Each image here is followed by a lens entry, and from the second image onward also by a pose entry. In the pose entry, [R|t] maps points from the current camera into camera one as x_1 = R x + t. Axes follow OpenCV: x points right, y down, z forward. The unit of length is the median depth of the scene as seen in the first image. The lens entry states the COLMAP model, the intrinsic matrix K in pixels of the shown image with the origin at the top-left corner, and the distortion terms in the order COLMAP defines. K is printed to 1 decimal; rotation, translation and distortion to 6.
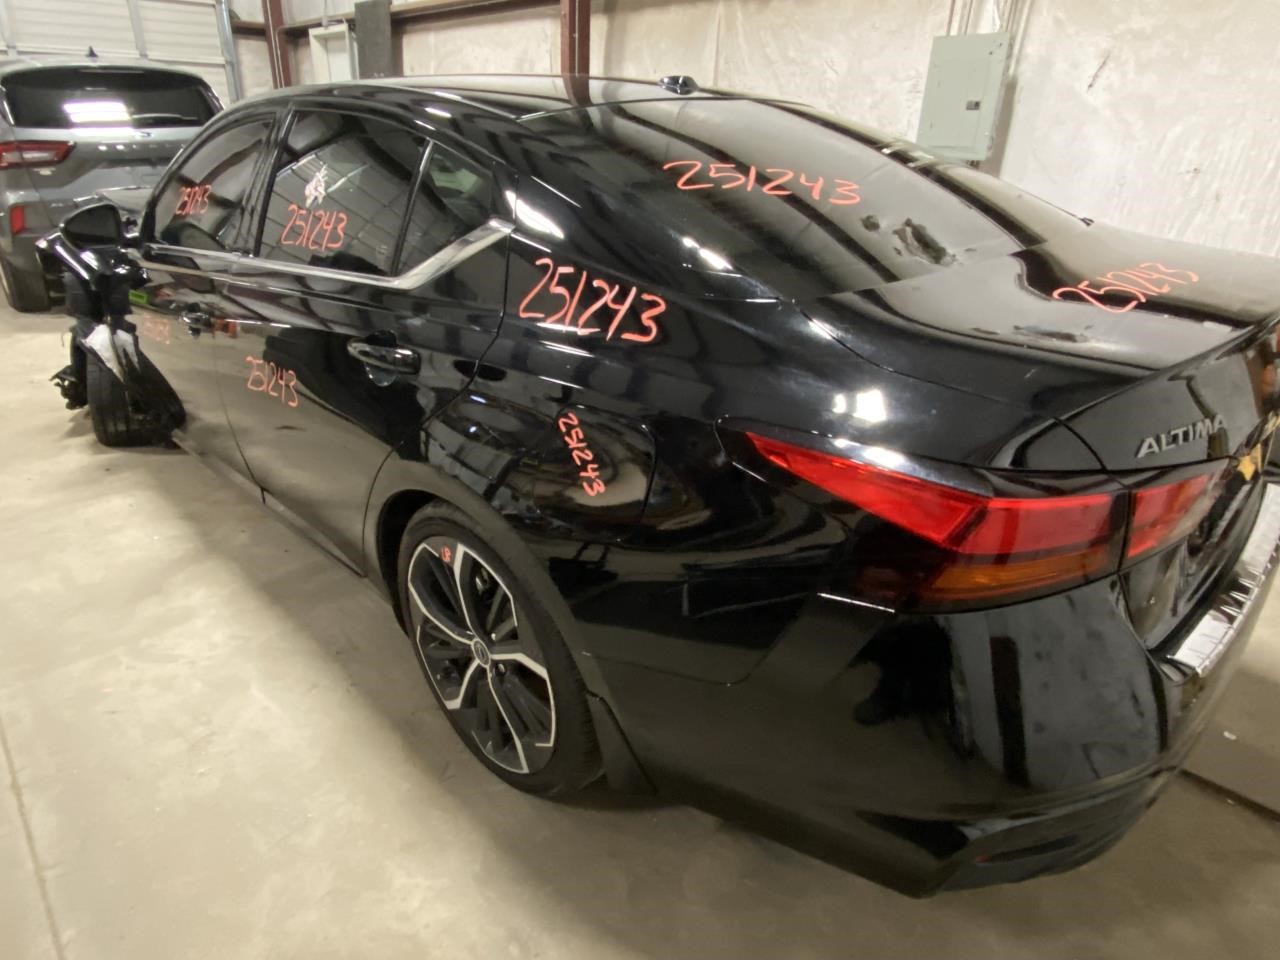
lens RADIAL K [[811.7, 0, 646.8], [0, 811.7, 480.3], [0, 0, 1]] dist [0.018897, -0.012889]
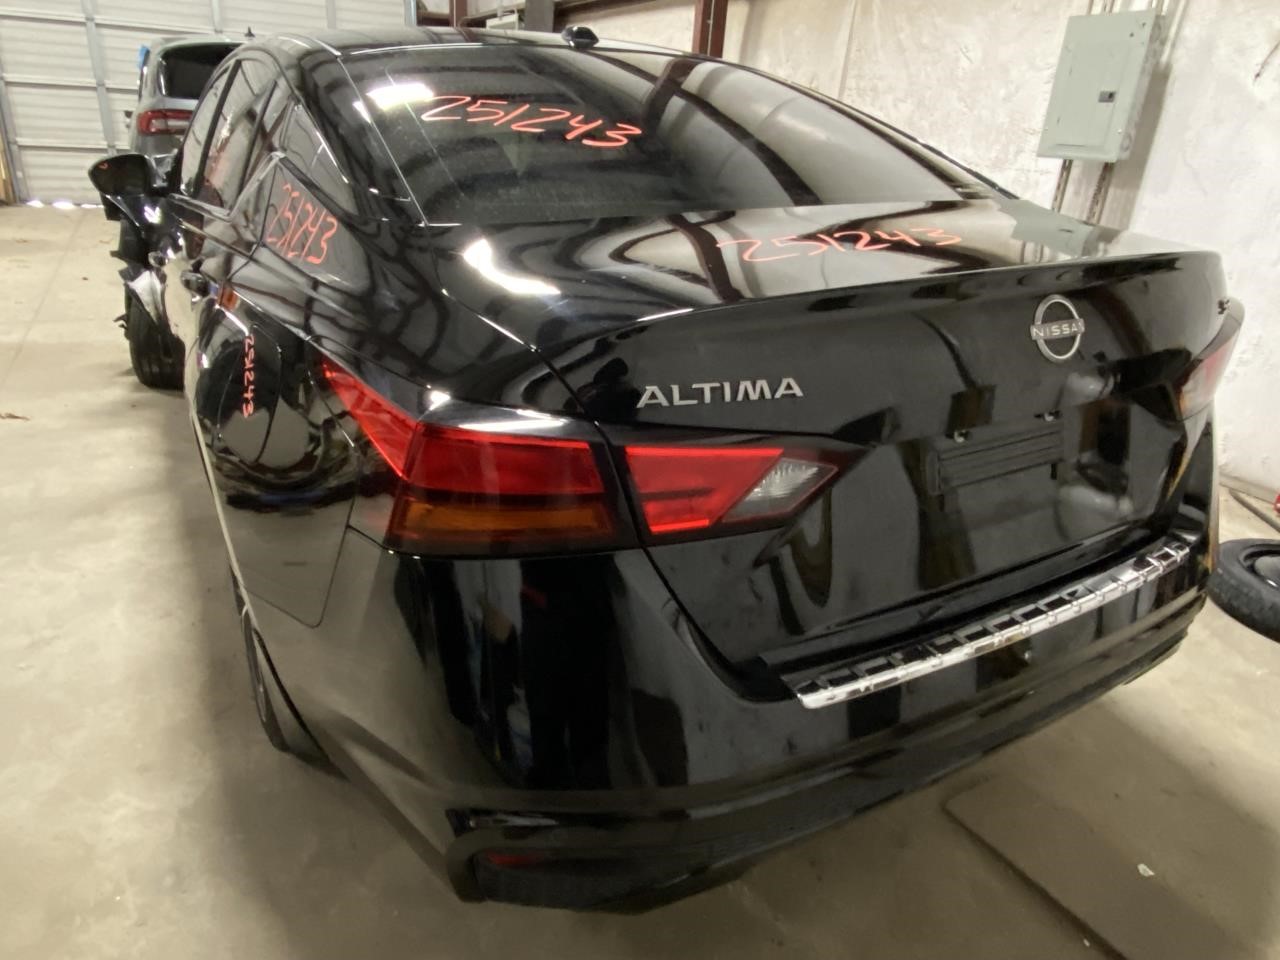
lens RADIAL K [[893.5, 0, 633.2], [0, 893.5, 481.2], [0, 0, 1]] dist [0.016975, -0.009548]
pose [[0.962339, 0.129055, -0.239265, 0.232359], [-0.138972, 0.989981, -0.024975, 0.020731], [0.233645, 0.057286, 0.970633, 0.023257]]
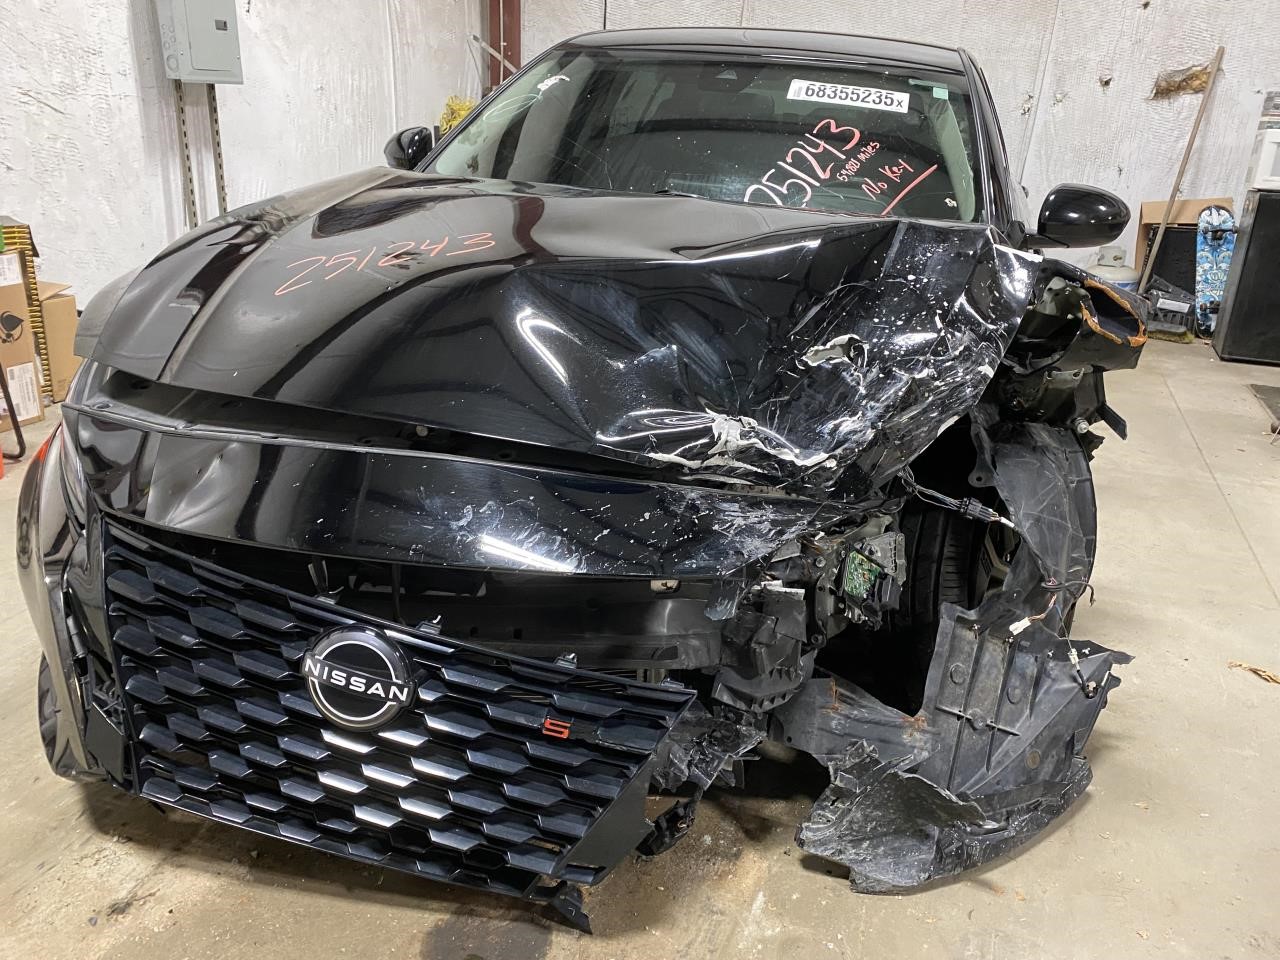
lens RADIAL K [[974.9, 0, 629.3], [0, 974.9, 456.6], [0, 0, 1]] dist [0.033579, -0.021874]
pose [[-0.438238, -0.347547, 0.828950, -1.004890], [0.320940, 0.800935, 0.505471, -0.546456], [-0.839610, 0.487560, -0.239458, 1.264321]]
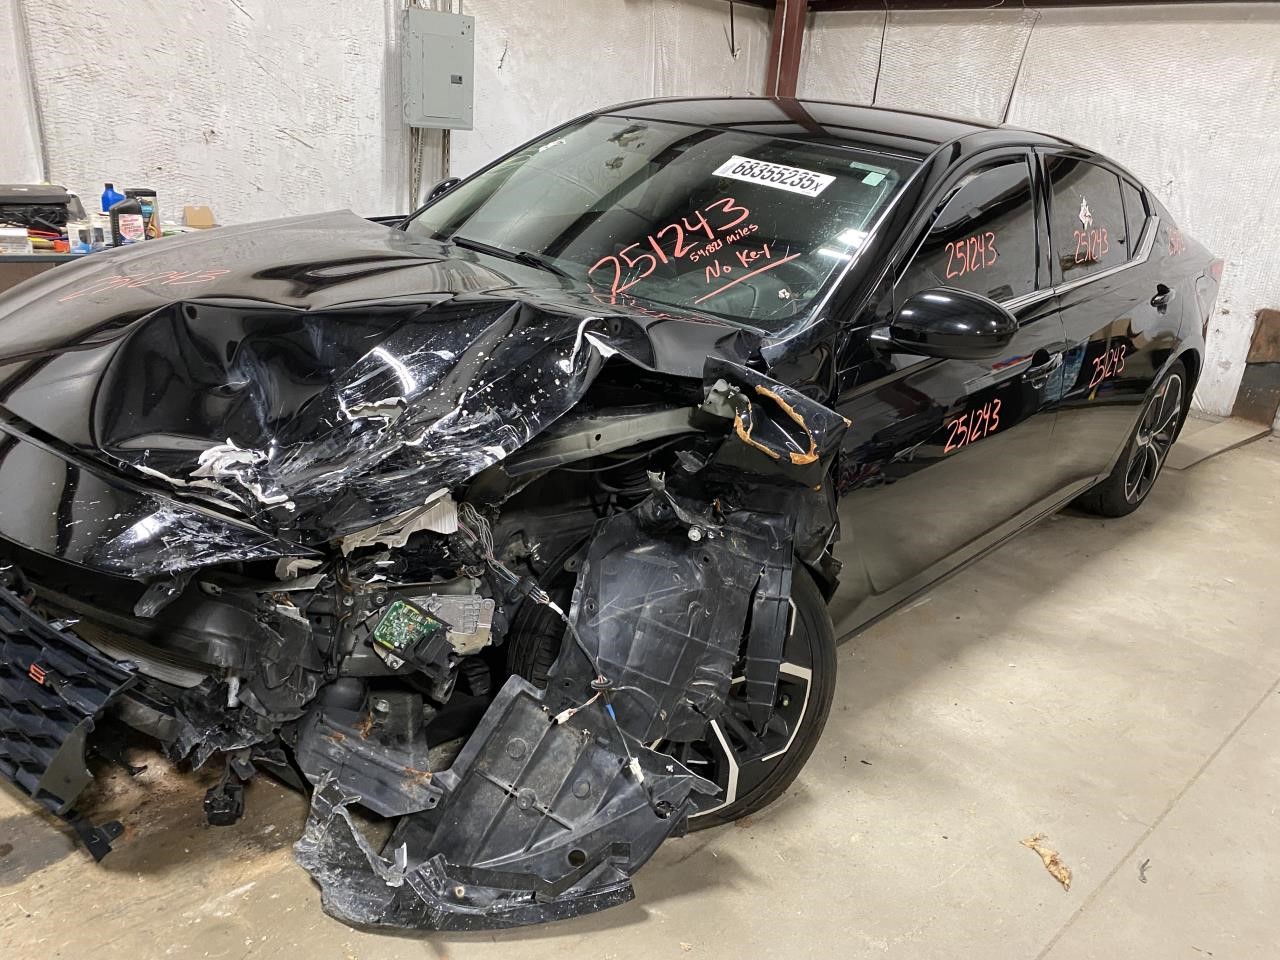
lens RADIAL K [[974.9, 0, 630.9], [0, 974.9, 473.2], [0, 0, 1]] dist [0.033579, -0.021874]
pose [[-0.031365, -0.368054, 0.929275, -1.111235], [0.326814, 0.874852, 0.357529, -0.444905], [-0.944568, 0.314914, 0.092845, 0.938197]]
